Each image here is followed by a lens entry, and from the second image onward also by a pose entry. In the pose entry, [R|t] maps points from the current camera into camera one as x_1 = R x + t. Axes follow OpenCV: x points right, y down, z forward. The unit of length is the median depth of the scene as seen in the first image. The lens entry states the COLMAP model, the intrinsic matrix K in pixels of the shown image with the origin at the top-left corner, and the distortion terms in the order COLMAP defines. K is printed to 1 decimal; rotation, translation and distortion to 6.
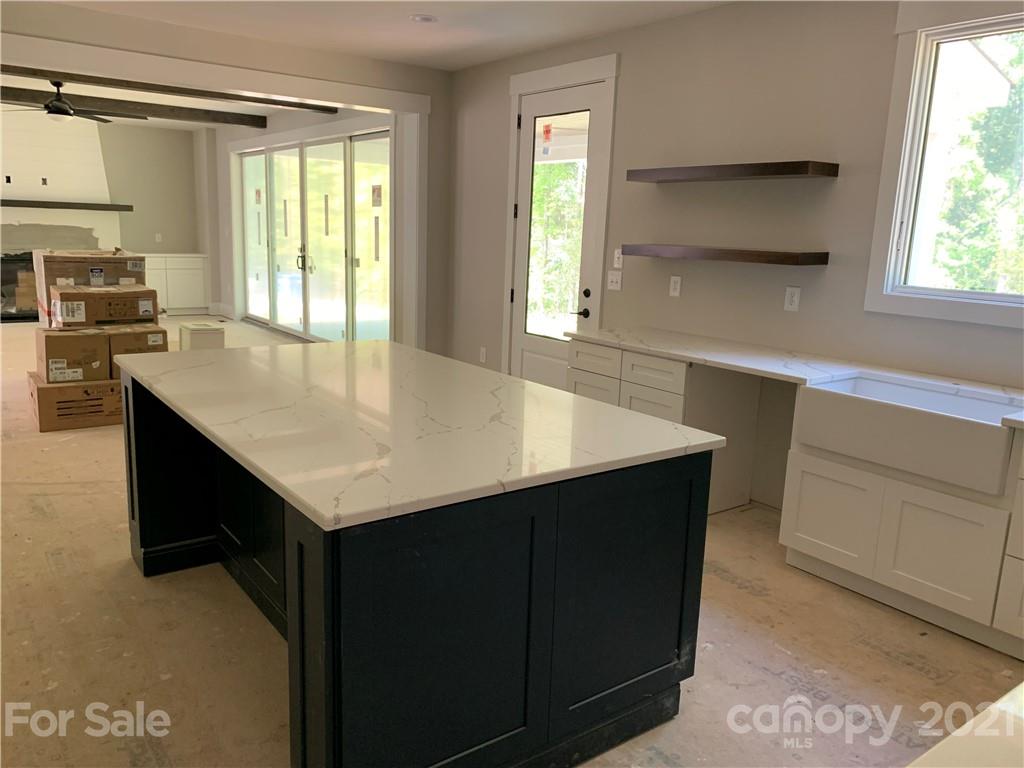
lens RADIAL K [[781.9, 0, 513.7], [0, 781.9, 383.7], [0, 0, 1]] dist [0.026756, -0.032348]
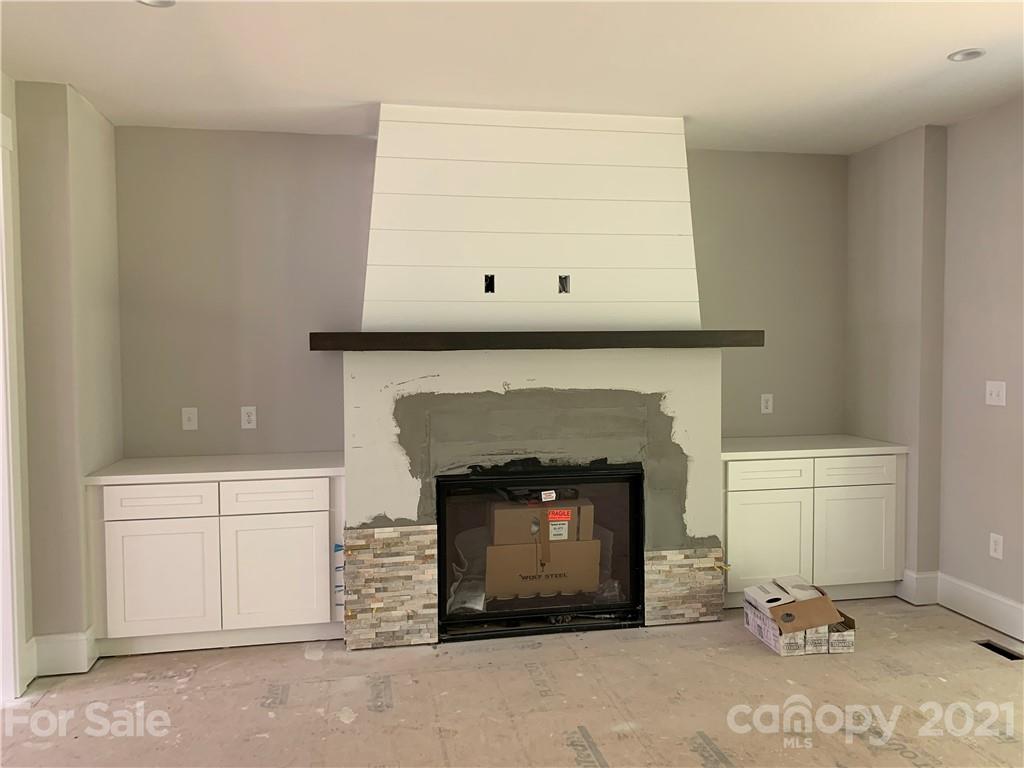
lens RADIAL K [[781.9, 0, 511.8], [0, 781.9, 384.5], [0, 0, 1]] dist [0.026756, -0.032348]
pose [[0.897069, -0.028783, -0.440953, -0.441334], [-0.044582, 0.986890, -0.155117, -0.141434], [0.439636, 0.158809, 0.884025, 0.635480]]
